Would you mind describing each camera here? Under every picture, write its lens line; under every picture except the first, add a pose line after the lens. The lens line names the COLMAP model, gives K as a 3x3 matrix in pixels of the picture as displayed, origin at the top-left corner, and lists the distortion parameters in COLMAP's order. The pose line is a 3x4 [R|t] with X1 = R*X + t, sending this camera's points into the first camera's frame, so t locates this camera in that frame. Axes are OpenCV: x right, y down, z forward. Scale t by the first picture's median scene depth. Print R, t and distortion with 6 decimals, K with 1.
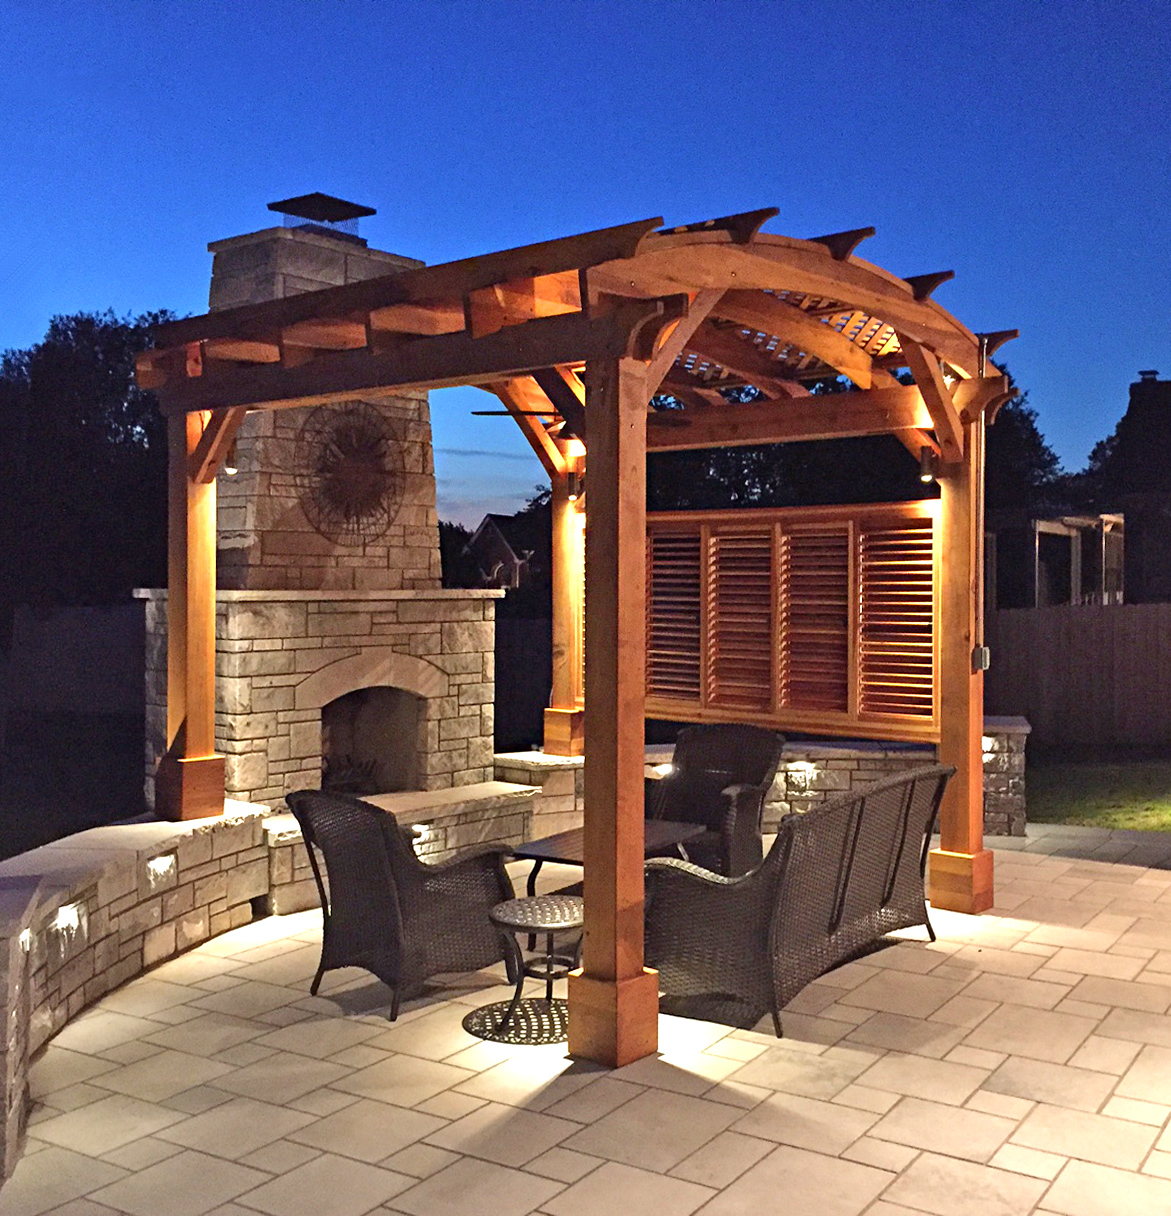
lens RADIAL K [[1432.1, 0, 587.9], [0, 1432.1, 612.3], [0, 0, 1]] dist [0.006618, 0.000000]
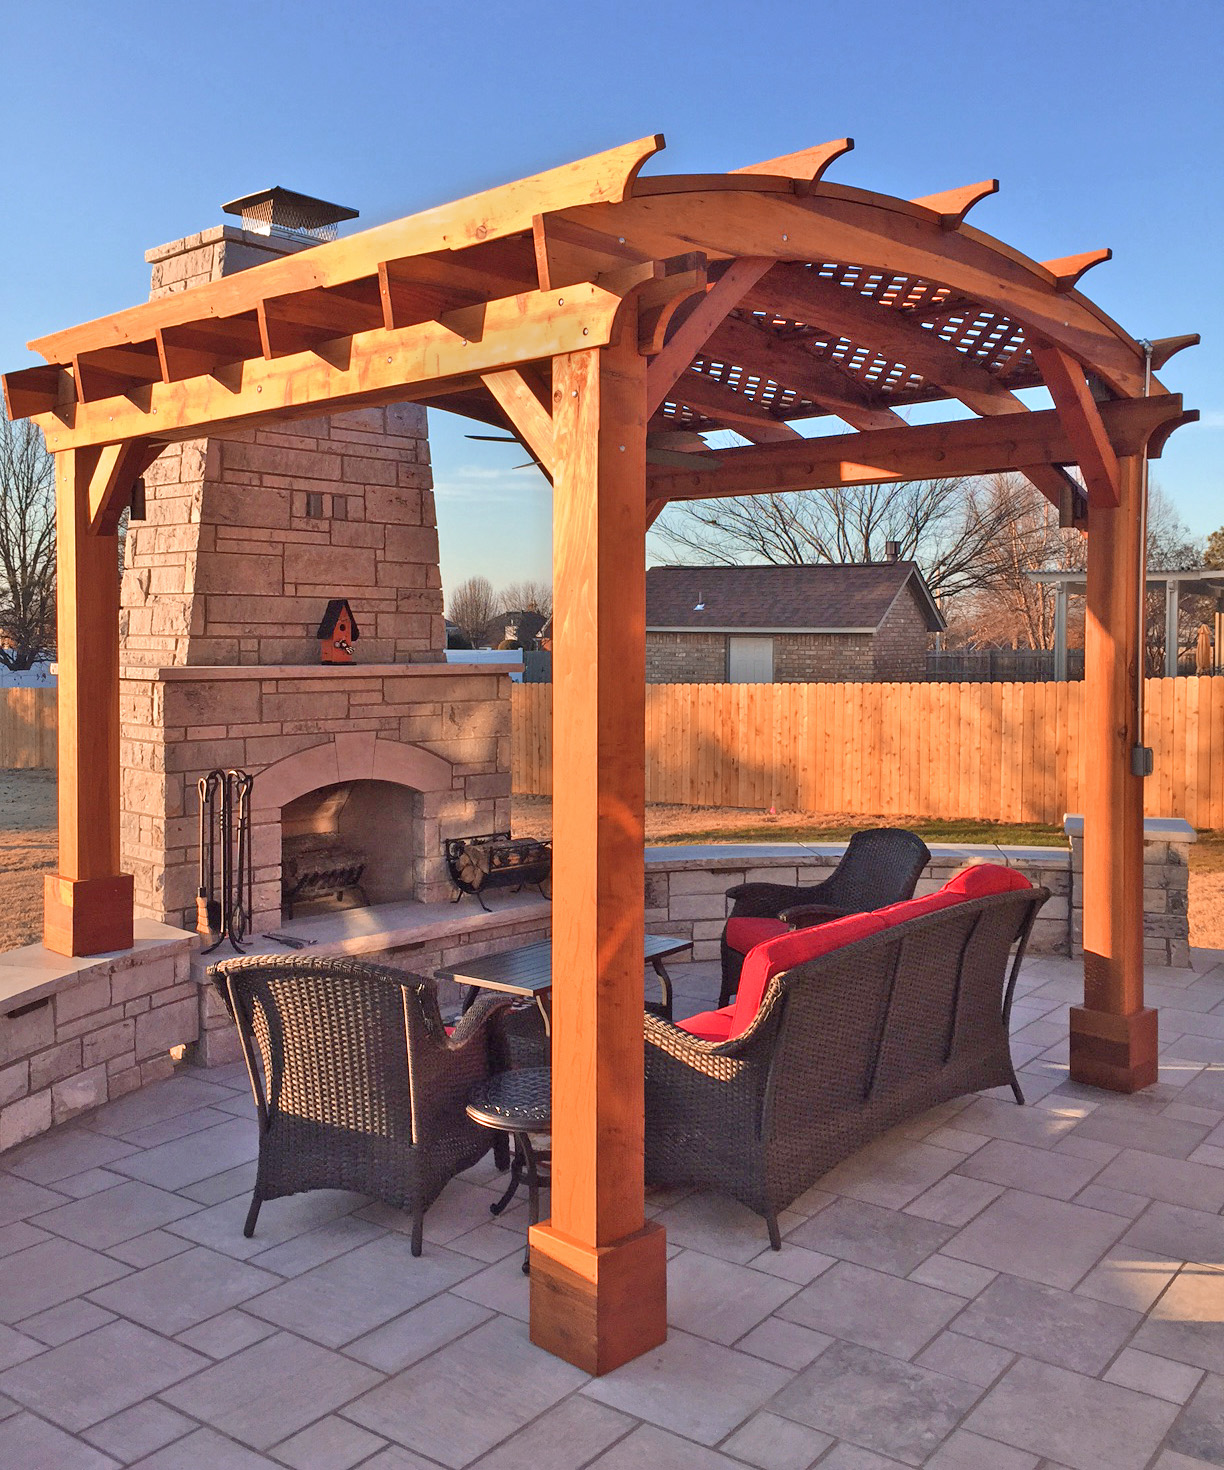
lens RADIAL K [[1353.4, 0, 606.7], [0, 1353.4, 725.4], [0, 0, 1]] dist [-0.017616, 0.000000]
pose [[0.997358, -0.005551, -0.072431, 0.055721], [0.007840, 0.999477, 0.031358, -0.003743], [0.072219, -0.031843, 0.996880, 0.225778]]
